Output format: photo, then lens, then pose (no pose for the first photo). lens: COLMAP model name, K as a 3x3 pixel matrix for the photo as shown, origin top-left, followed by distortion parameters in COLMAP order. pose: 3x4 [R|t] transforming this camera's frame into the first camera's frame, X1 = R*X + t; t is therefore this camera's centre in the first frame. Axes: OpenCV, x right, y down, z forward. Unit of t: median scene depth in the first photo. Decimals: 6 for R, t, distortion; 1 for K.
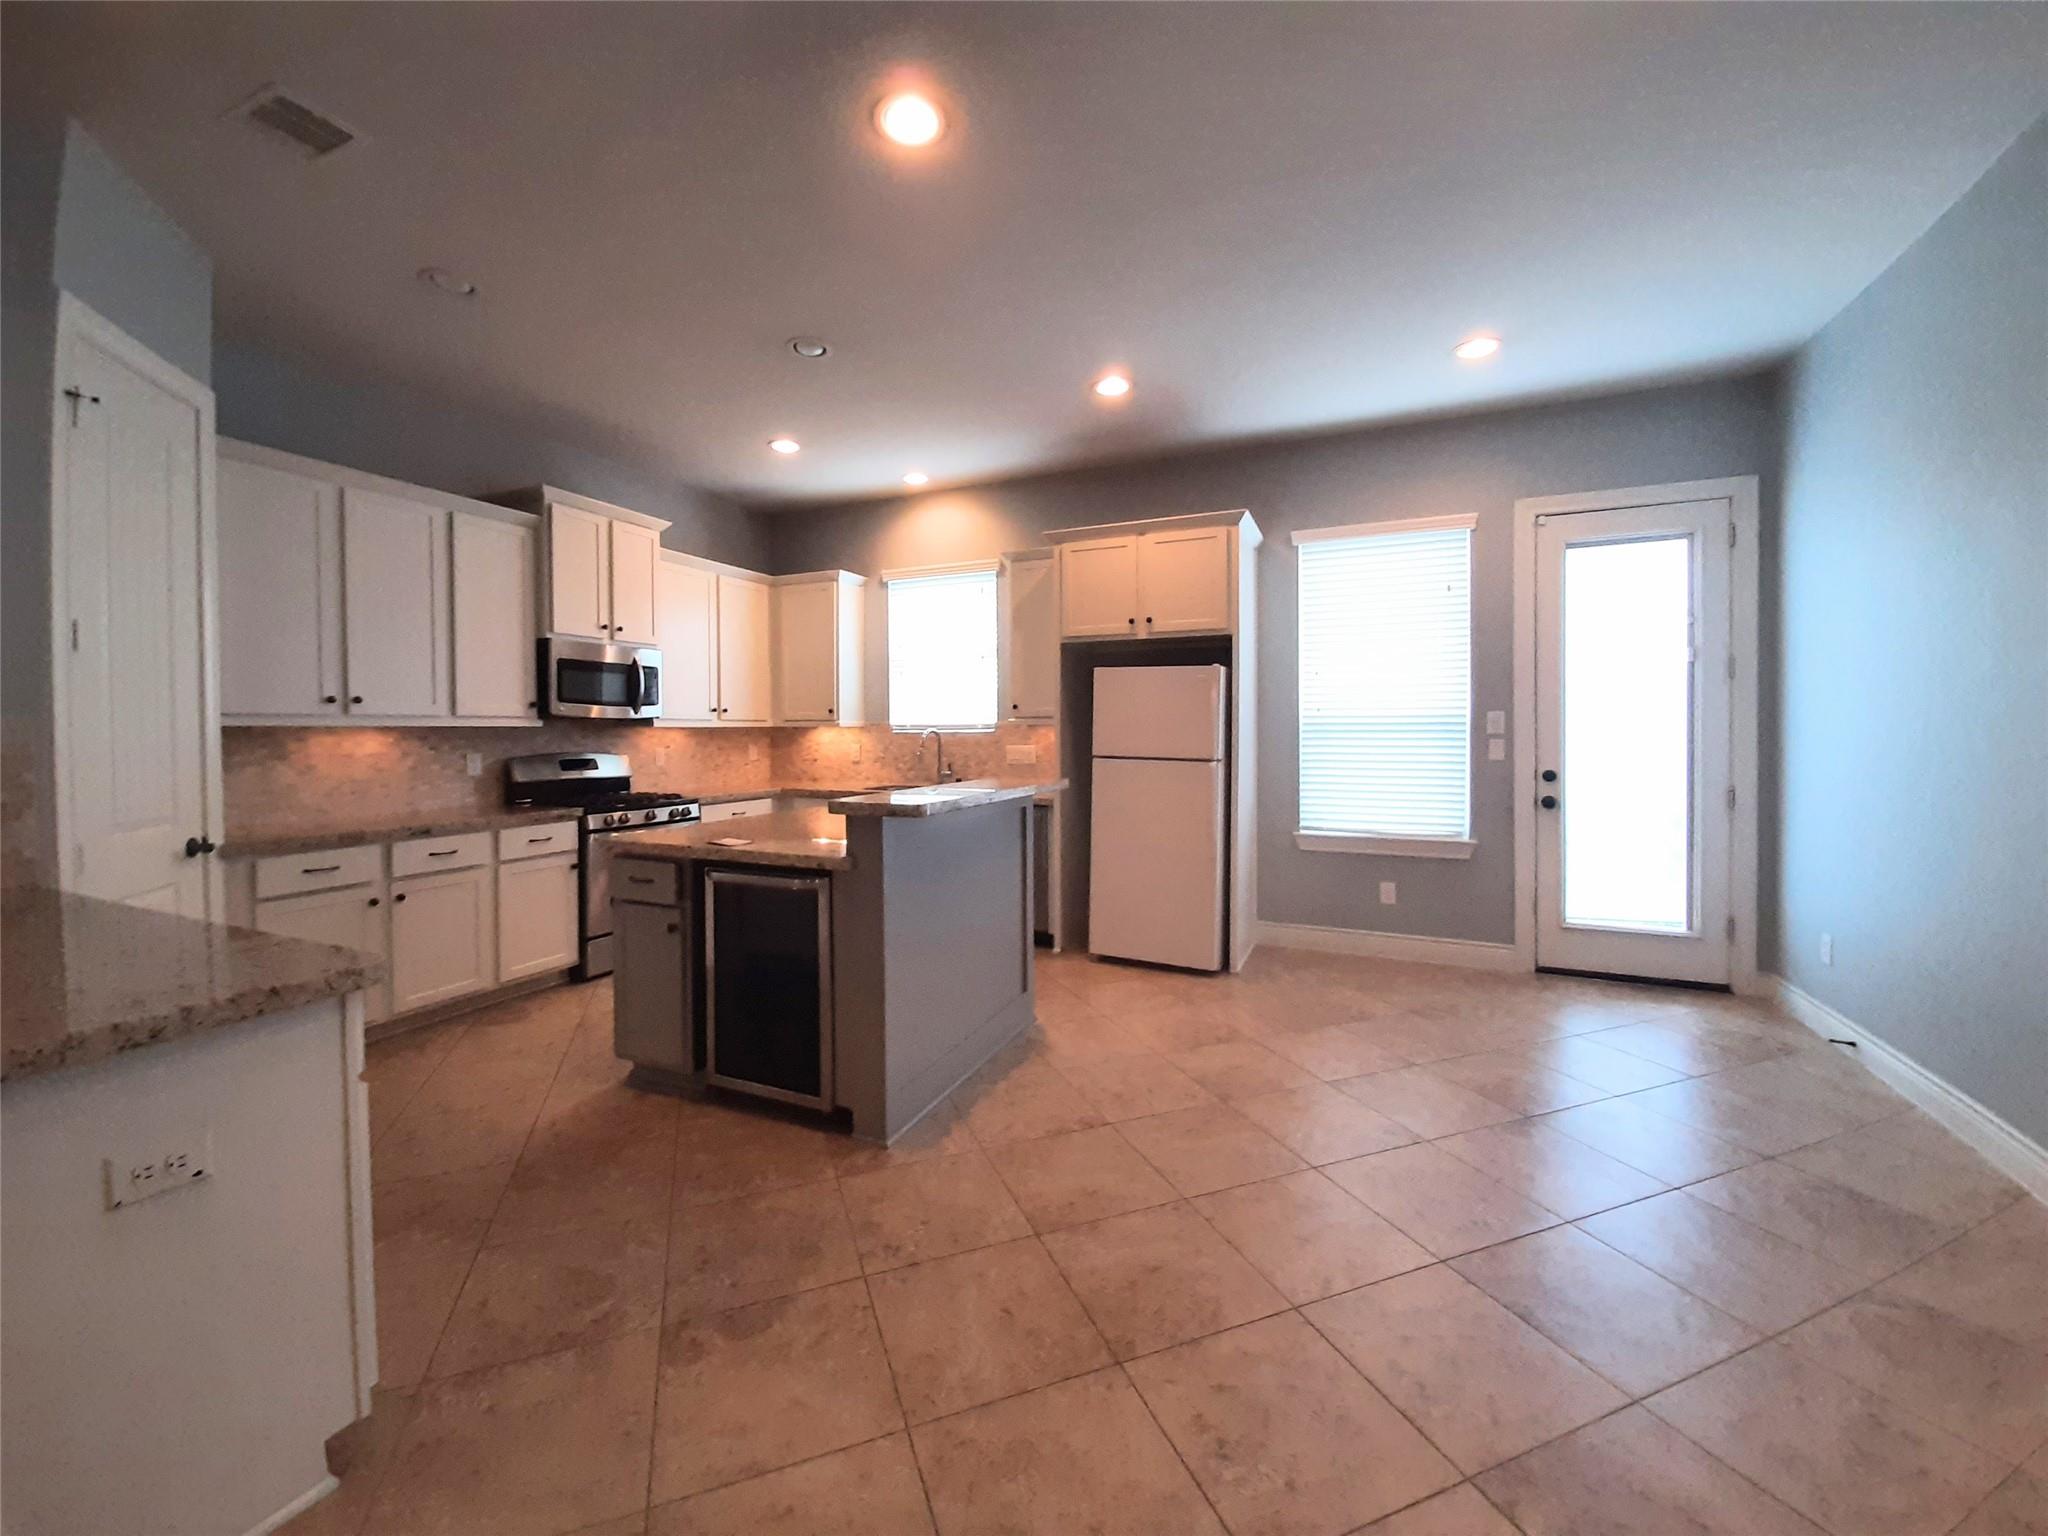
lens RADIAL K [[801.1, 0, 1010.3], [0, 801.1, 739.7], [0, 0, 1]] dist [0.011567, -0.009927]
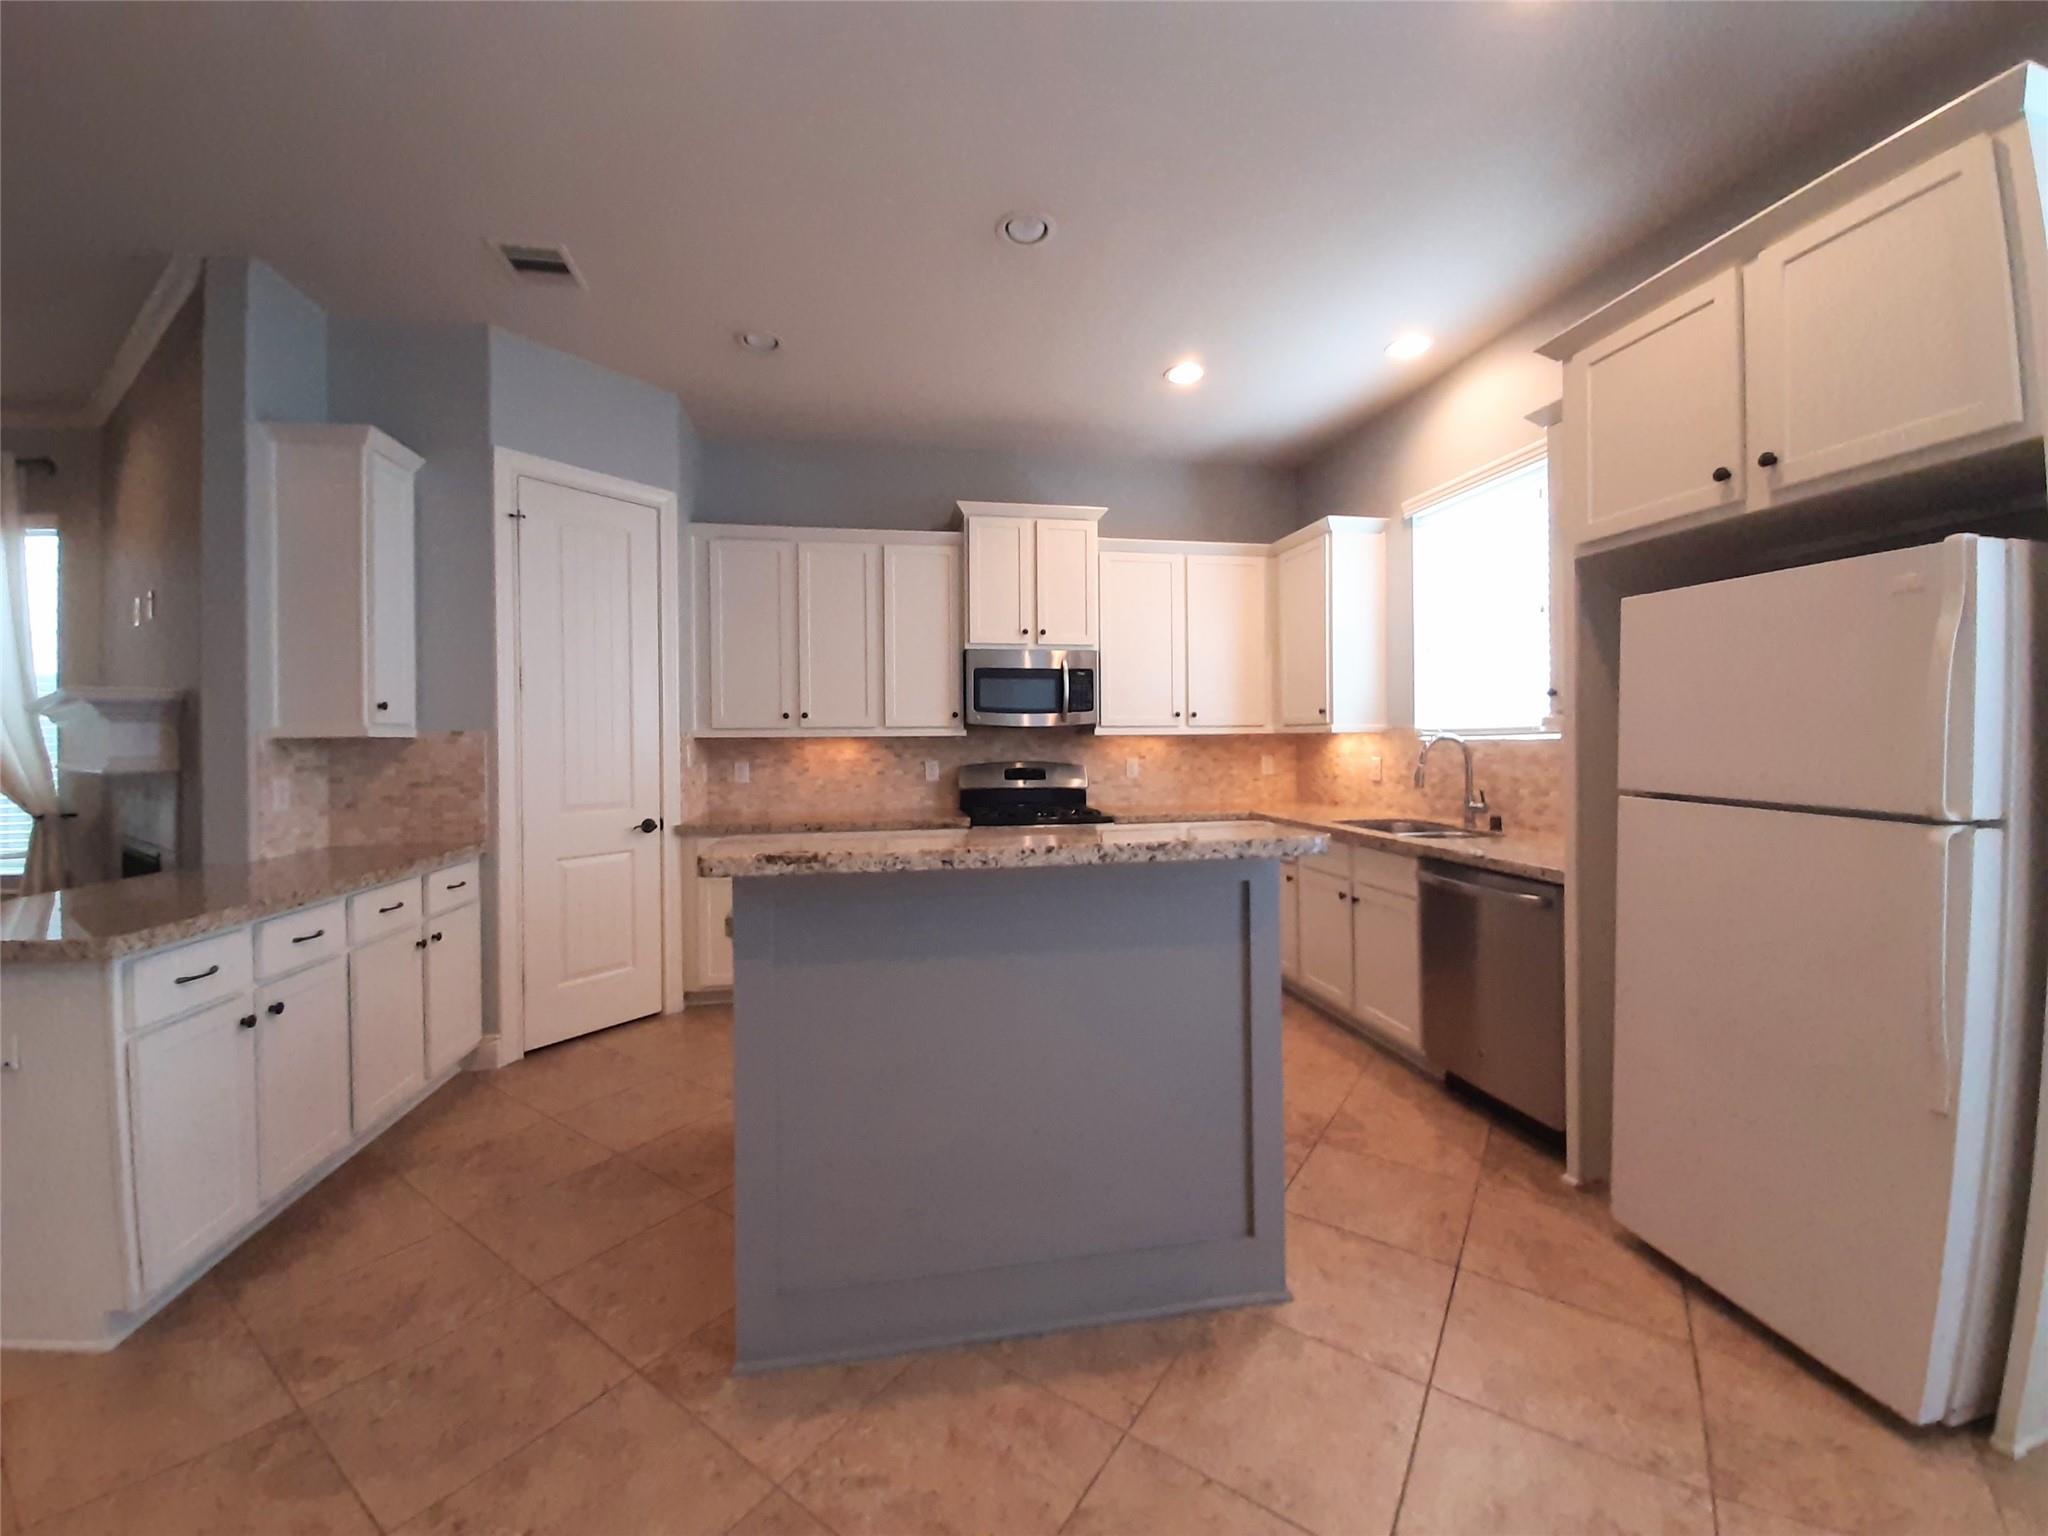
lens RADIAL K [[801.1, 0, 1010.3], [0, 801.1, 739.7], [0, 0, 1]] dist [0.011567, -0.009927]
pose [[0.557513, -0.002981, -0.830163, 0.299062], [-0.004663, 0.999967, -0.006723, -0.004516], [0.830155, 0.007619, 0.557480, 0.468592]]
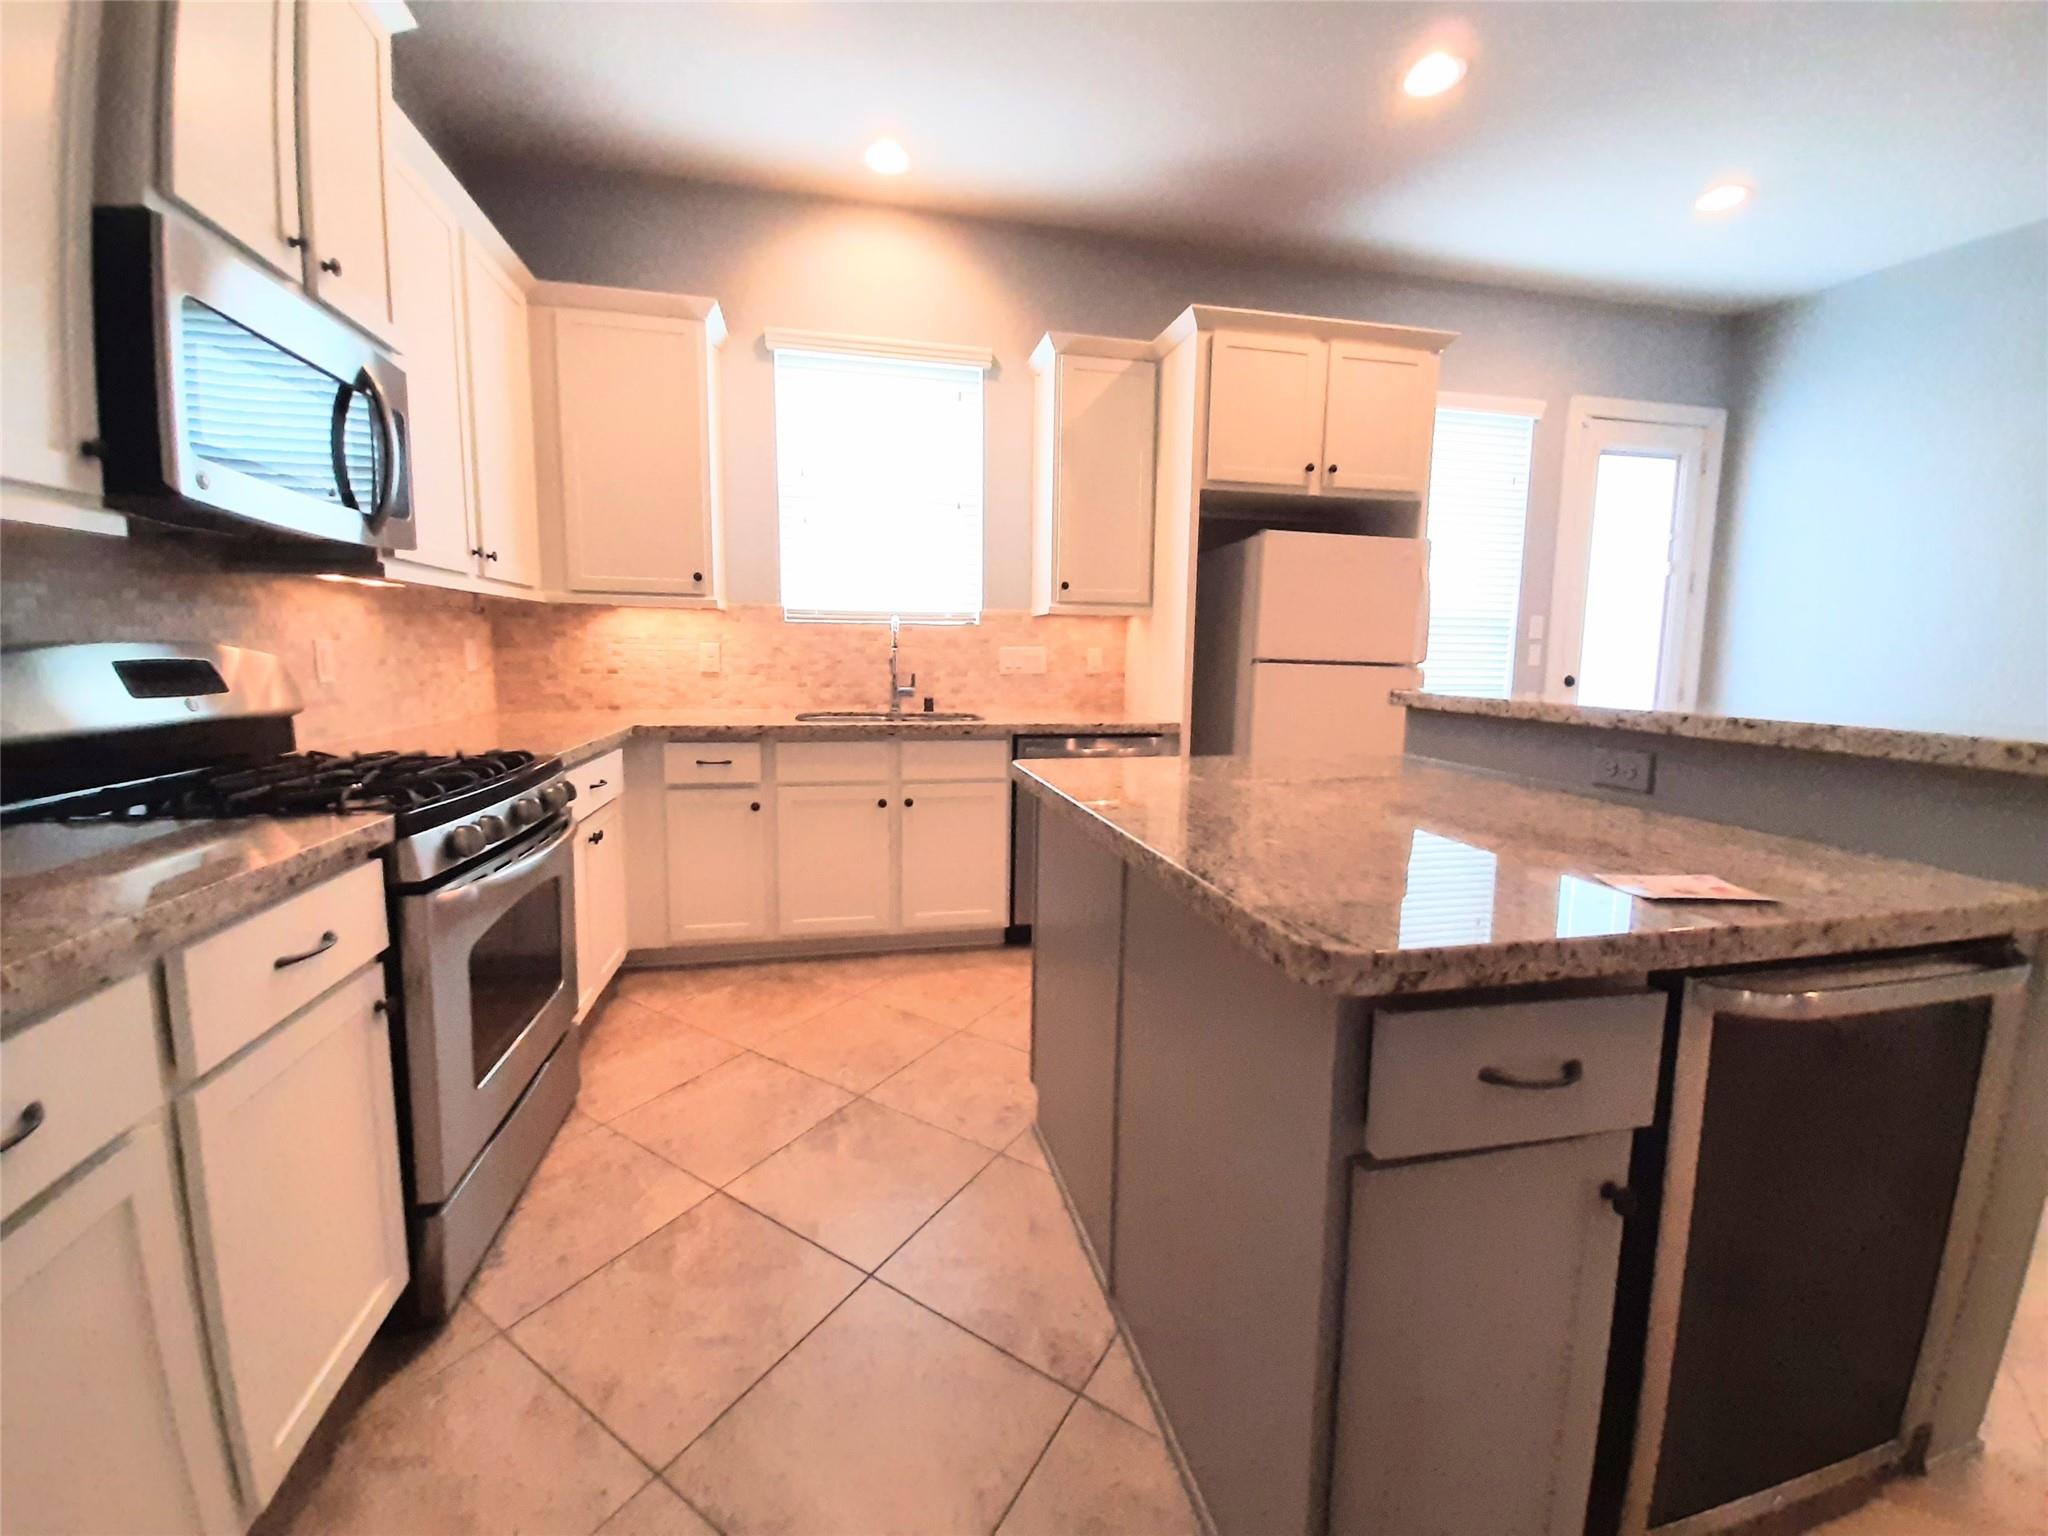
lens RADIAL K [[801.1, 0, 1010.3], [0, 801.1, 739.7], [0, 0, 1]] dist [0.011567, -0.009927]
pose [[0.799206, -0.053082, 0.598708, -0.504357], [-0.007518, 0.995132, 0.098266, 0.023529], [-0.601010, -0.083036, 0.794916, 0.591319]]
